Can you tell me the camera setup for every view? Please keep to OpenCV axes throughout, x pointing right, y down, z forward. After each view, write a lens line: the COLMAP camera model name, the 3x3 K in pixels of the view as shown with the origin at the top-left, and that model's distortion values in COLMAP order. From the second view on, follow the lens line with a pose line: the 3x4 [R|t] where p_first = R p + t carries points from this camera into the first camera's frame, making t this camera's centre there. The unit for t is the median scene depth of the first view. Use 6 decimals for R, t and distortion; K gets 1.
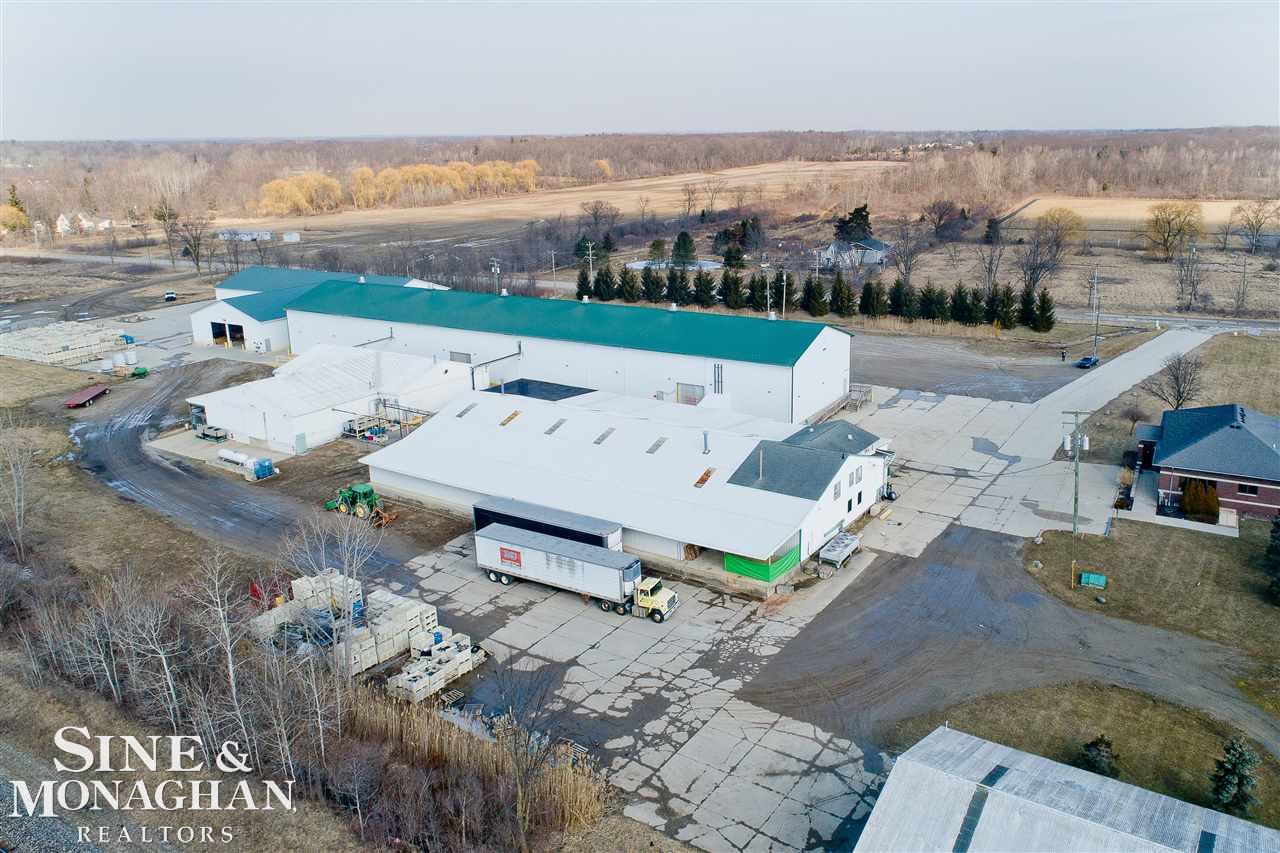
lens RADIAL K [[955.8, 0, 679.2], [0, 955.8, 424.1], [0, 0, 1]] dist [-0.006516, -0.000986]
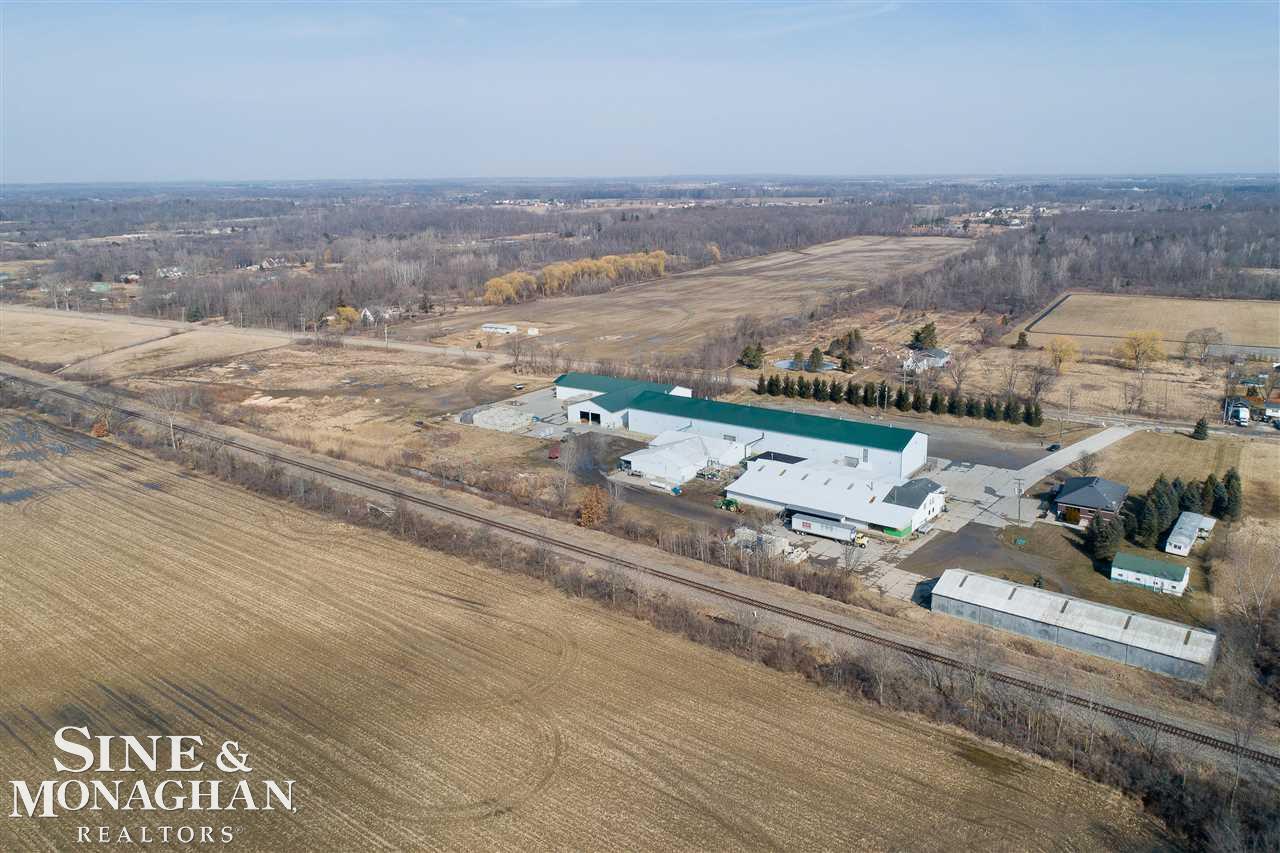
lens RADIAL K [[915.7, 0, 640.0], [0, 915.7, 426.5], [0, 0, 1]] dist [-0.002982, 0.000108]
pose [[0.993826, 0.025448, -0.107995, -0.252758], [-0.028542, 0.999223, -0.027196, -0.043047], [0.107219, 0.030110, 0.993779, -1.159024]]
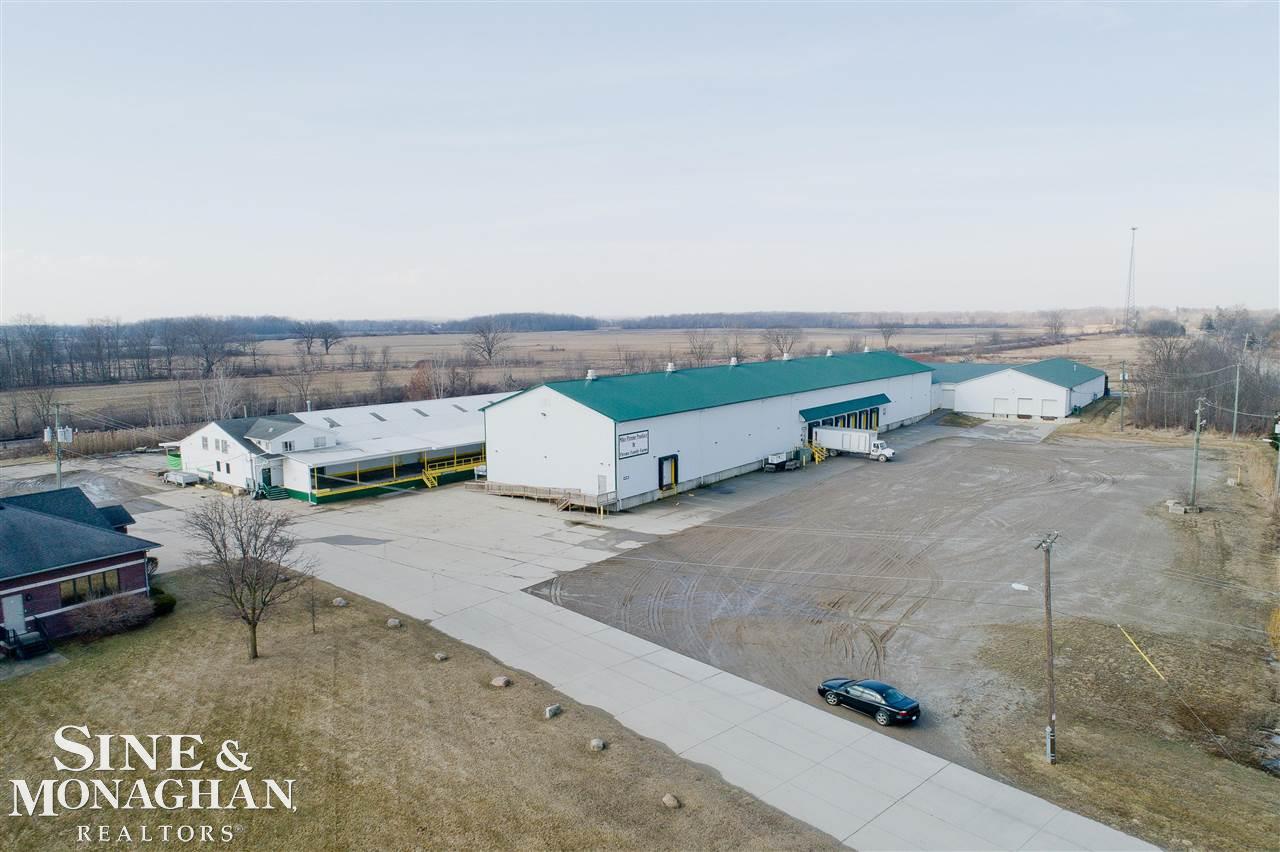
lens RADIAL K [[814.6, 0, 640.0], [0, 814.6, 426.0], [0, 0, 1]] dist [-0.004121, -0.000768]
pose [[-0.091914, 0.147664, -0.984757, 0.864730], [-0.276161, 0.946371, 0.167684, -0.217814], [0.956706, 0.287364, -0.046206, 1.160675]]
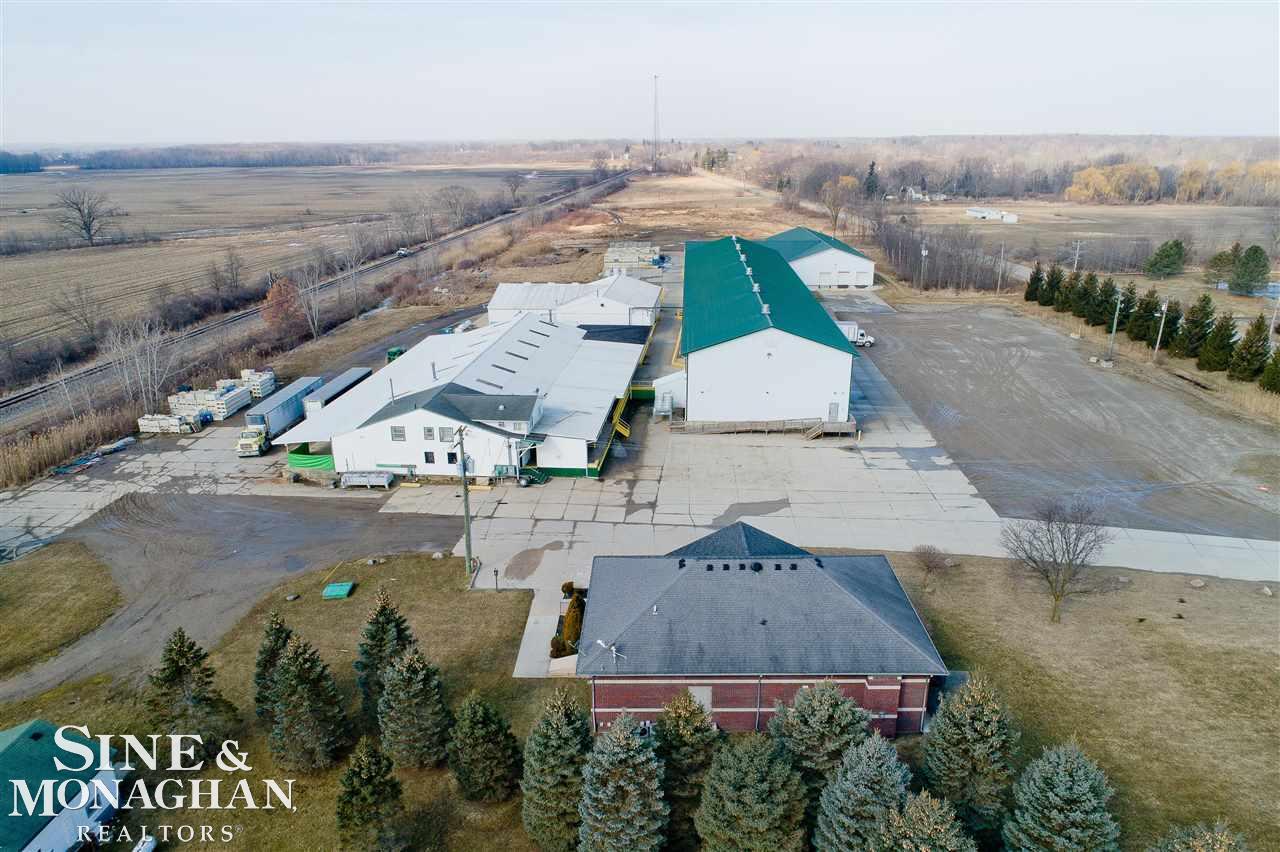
lens RADIAL K [[814.6, 0, 640.0], [0, 814.6, 426.0], [0, 0, 1]] dist [-0.004121, -0.000768]
pose [[0.466840, 0.302135, -0.831129, 0.769077], [-0.256650, 0.945667, 0.199613, -0.141249], [0.846281, 0.120122, 0.519018, 0.539515]]
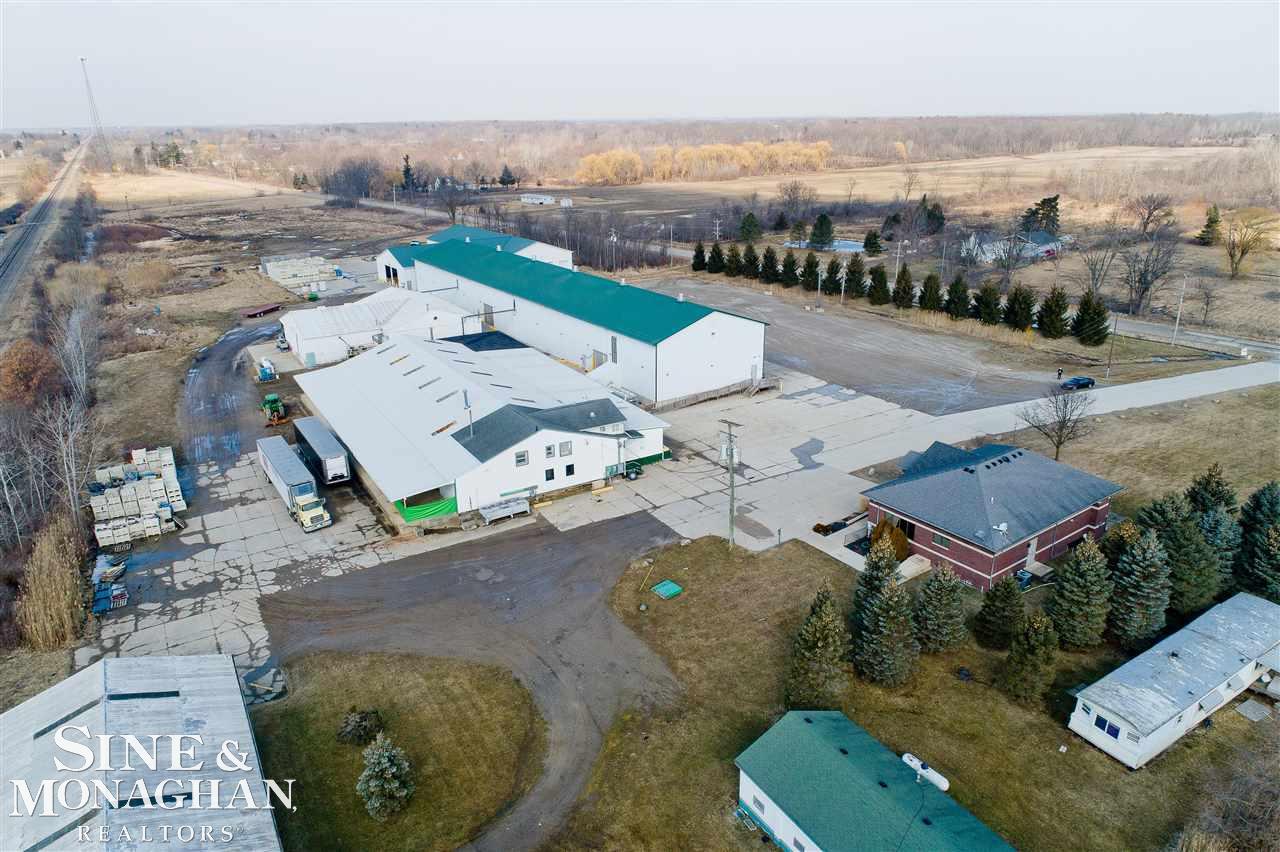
lens RADIAL K [[816.4, 0, 610.6], [0, 816.4, 446.2], [0, 0, 1]] dist [-0.006979, -0.000742]
pose [[0.889454, 0.170515, -0.424024, 0.472973], [-0.131473, 0.984038, 0.119933, -0.051658], [0.437707, -0.050927, 0.897674, 0.140000]]
